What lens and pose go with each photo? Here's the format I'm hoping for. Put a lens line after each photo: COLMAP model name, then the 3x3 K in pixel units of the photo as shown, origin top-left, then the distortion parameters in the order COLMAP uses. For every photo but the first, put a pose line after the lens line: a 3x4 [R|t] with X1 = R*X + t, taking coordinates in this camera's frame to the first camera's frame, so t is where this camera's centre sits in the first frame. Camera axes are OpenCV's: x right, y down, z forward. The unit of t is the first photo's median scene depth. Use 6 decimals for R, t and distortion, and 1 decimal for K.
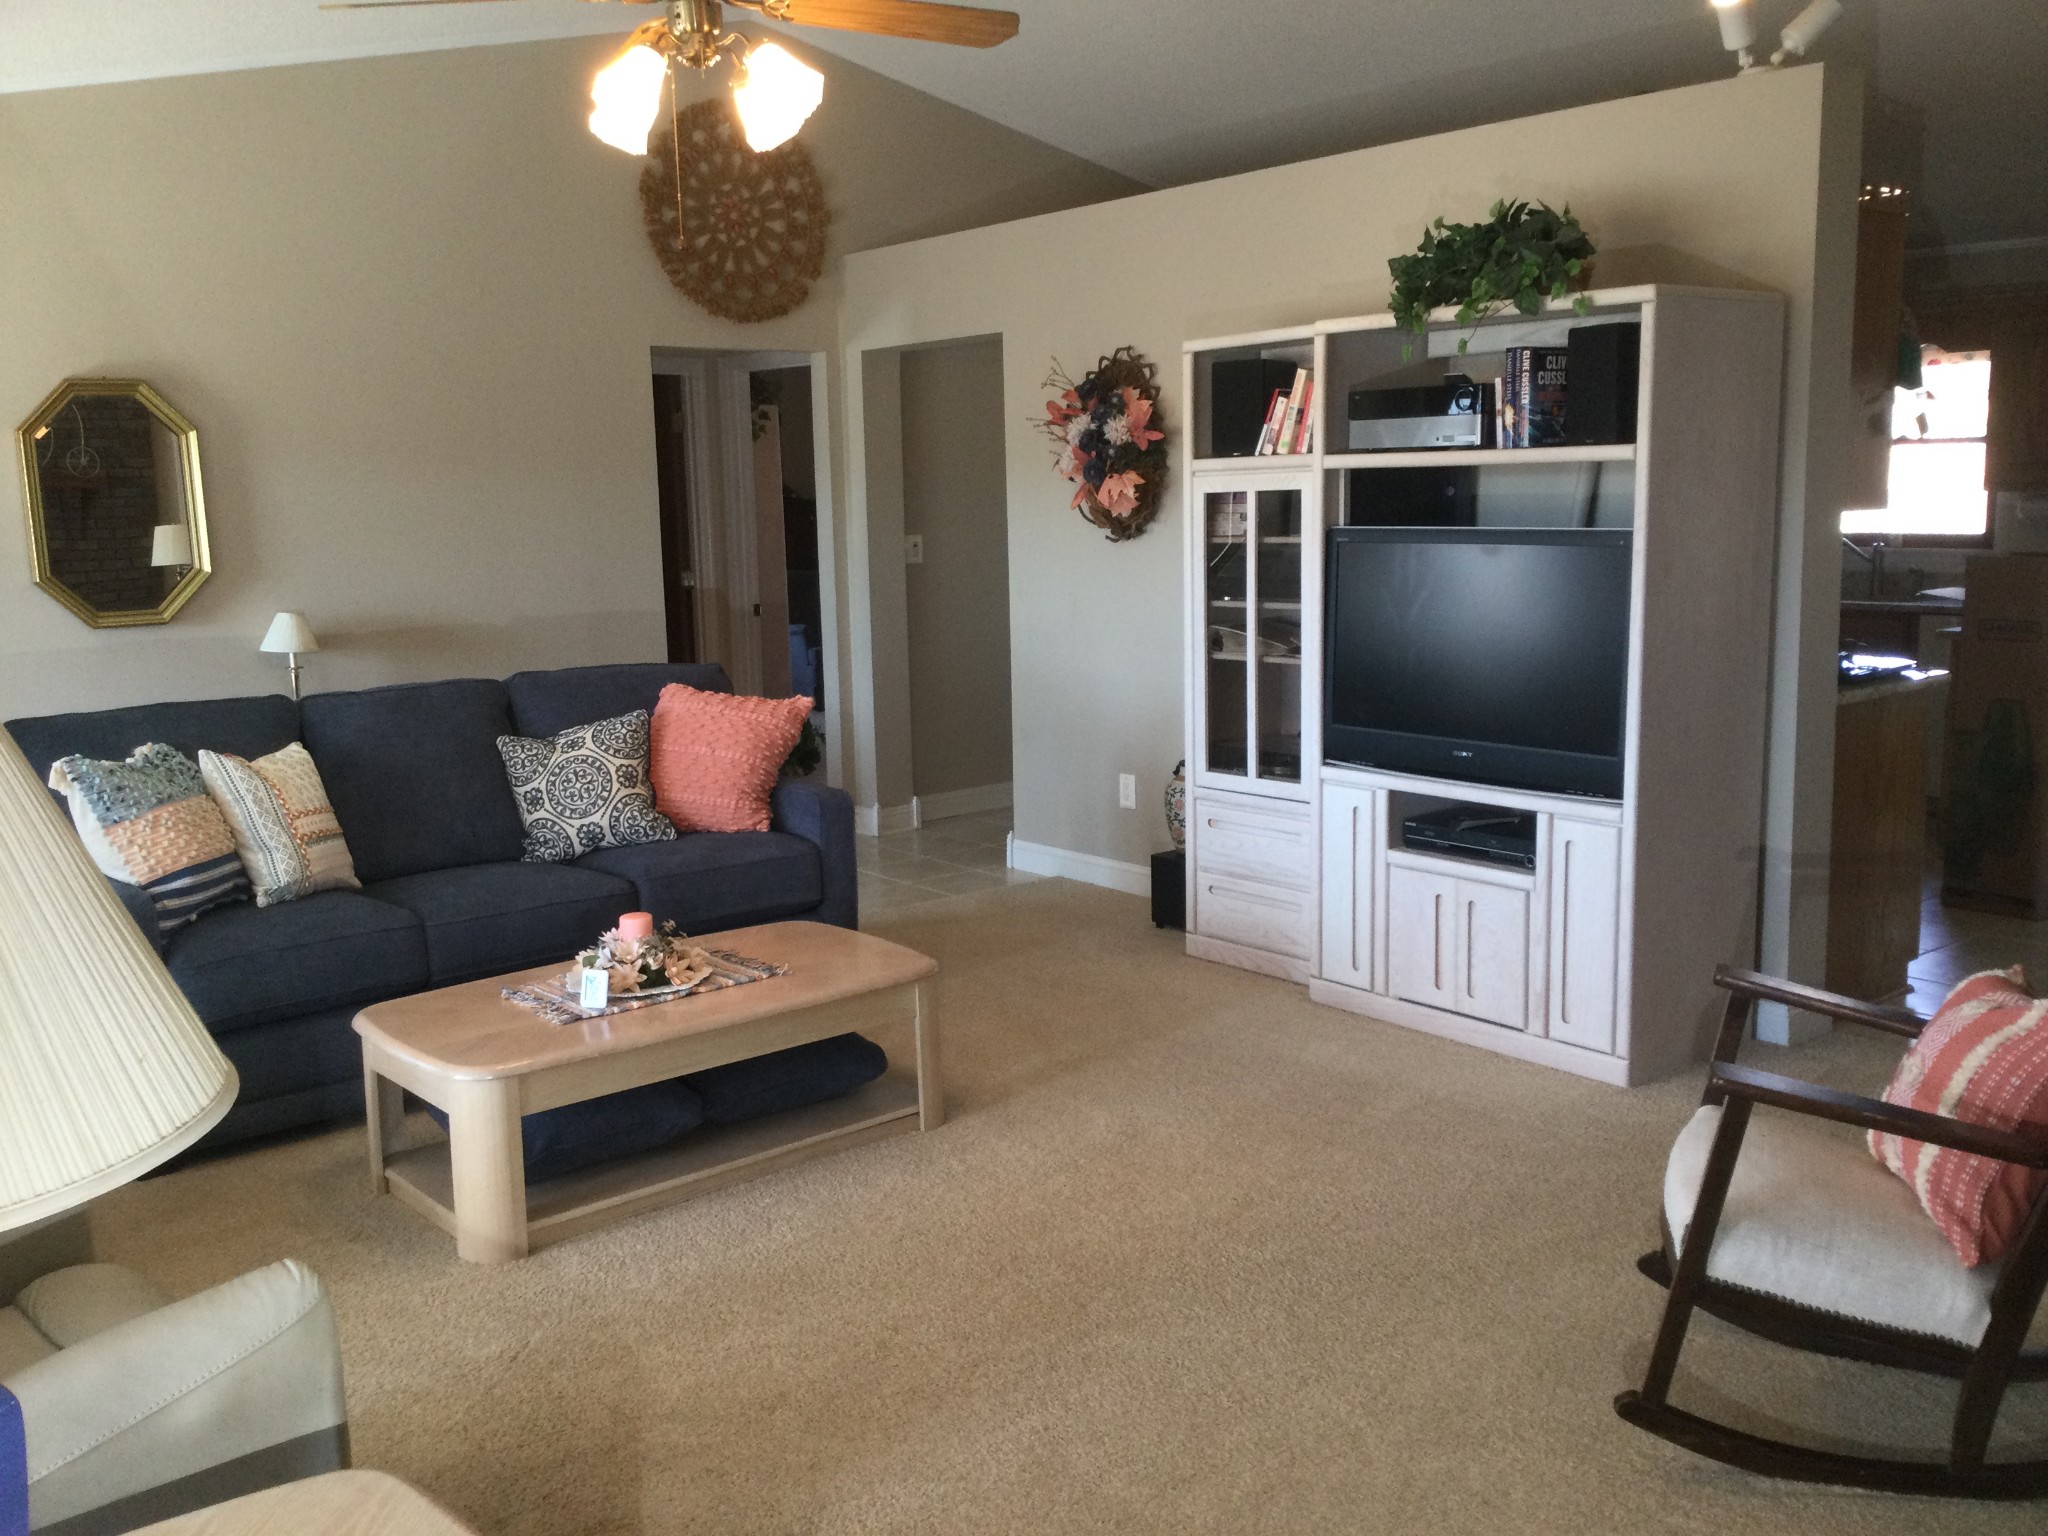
lens RADIAL K [[1842.9, 0, 1025.4], [0, 1842.9, 775.9], [0, 0, 1]] dist [0.164788, -0.327472]
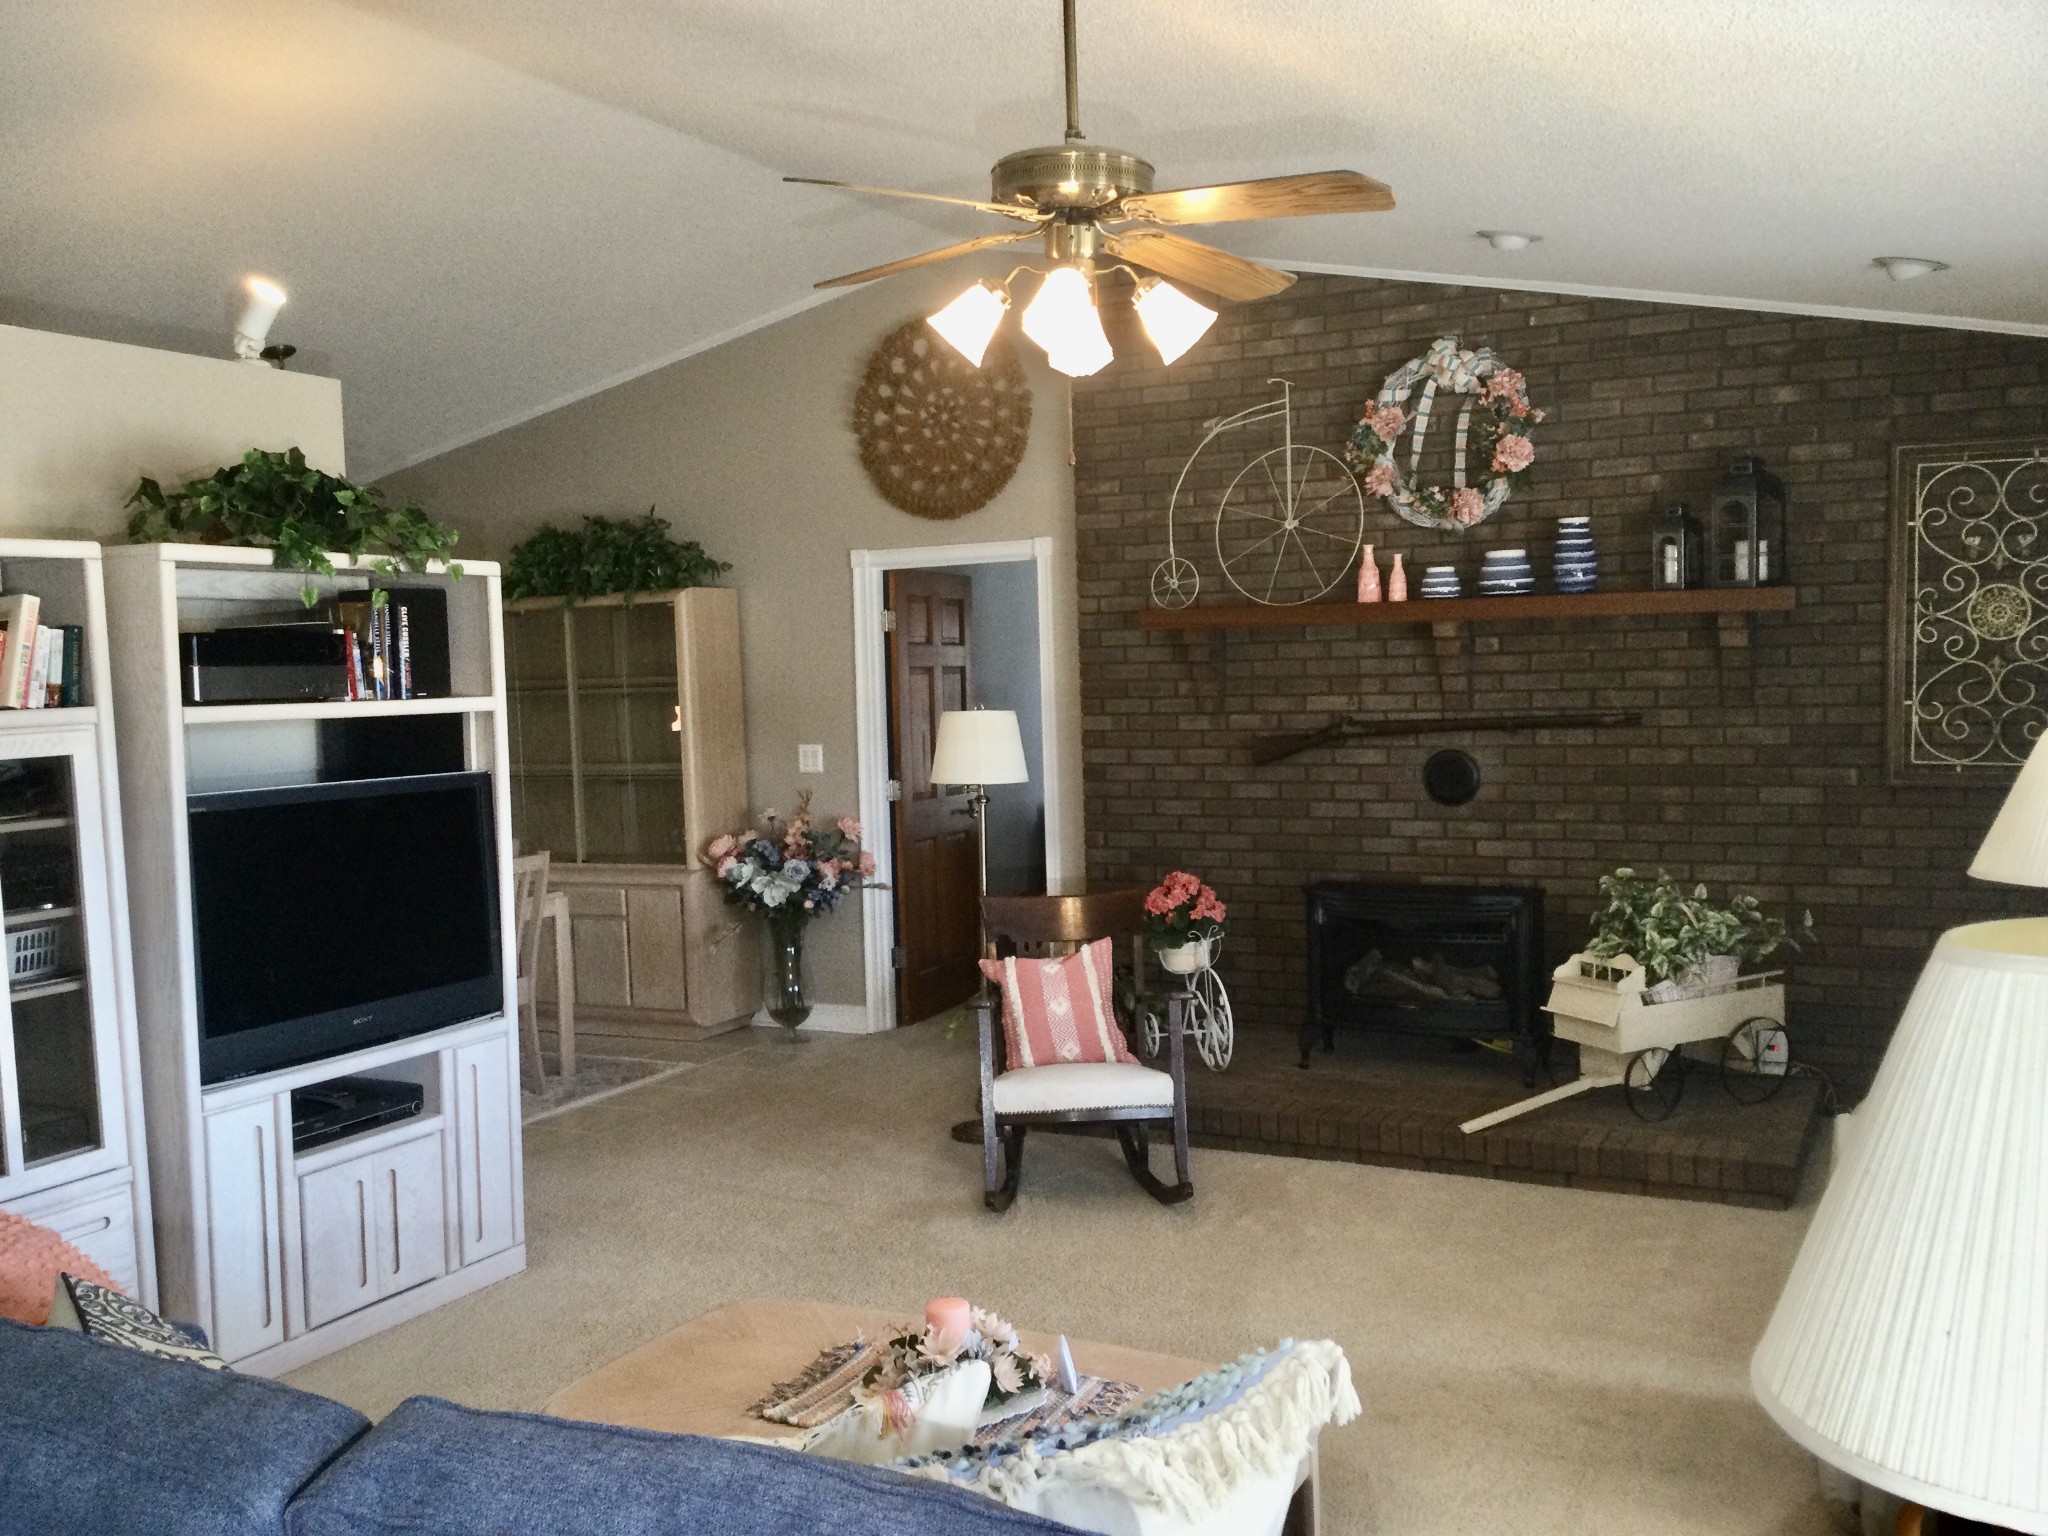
lens RADIAL K [[1842.9, 0, 1025.4], [0, 1842.9, 775.9], [0, 0, 1]] dist [0.164788, -0.327472]
pose [[-0.346956, -0.035906, 0.937194, -0.788670], [0.182284, 0.977630, 0.104938, -0.176408], [-0.919997, 0.207245, -0.332650, 1.014747]]
